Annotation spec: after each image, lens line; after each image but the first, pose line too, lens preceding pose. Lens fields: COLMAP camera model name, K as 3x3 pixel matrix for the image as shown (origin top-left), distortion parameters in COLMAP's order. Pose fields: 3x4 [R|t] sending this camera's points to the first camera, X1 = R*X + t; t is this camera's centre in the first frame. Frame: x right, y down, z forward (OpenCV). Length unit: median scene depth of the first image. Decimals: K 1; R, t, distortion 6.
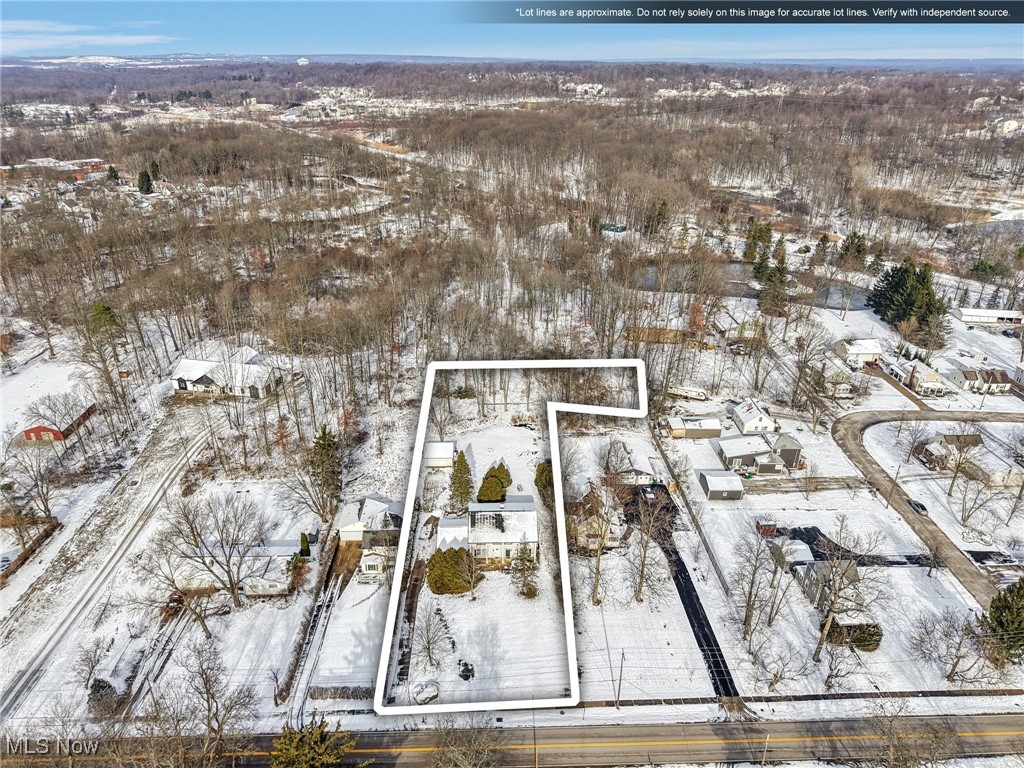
lens RADIAL K [[711.7, 0, 512.0], [0, 711.7, 384.0], [0, 0, 1]] dist [-0.000219, -0.004015]
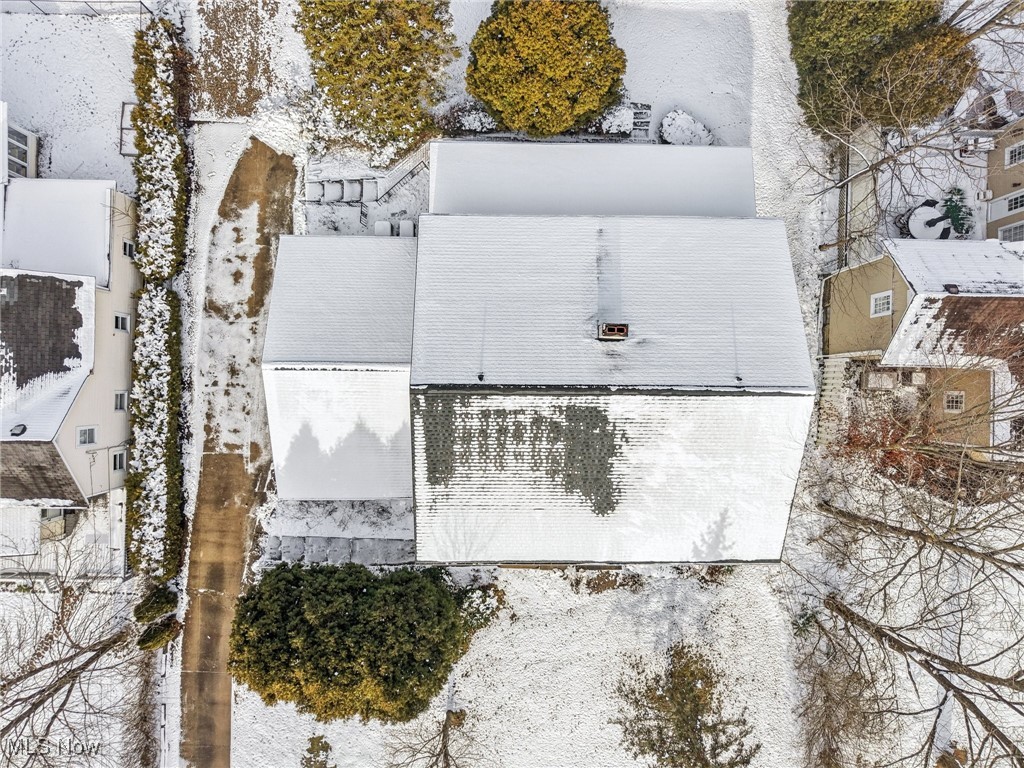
lens RADIAL K [[711.7, 0, 512.0], [0, 711.7, 384.0], [0, 0, 1]] dist [-0.000219, -0.004015]
pose [[0.998528, 0.053279, -0.010165, -0.037519], [-0.012331, 0.405479, 0.914021, 0.028876], [0.052820, -0.912550, 0.405539, 0.988193]]
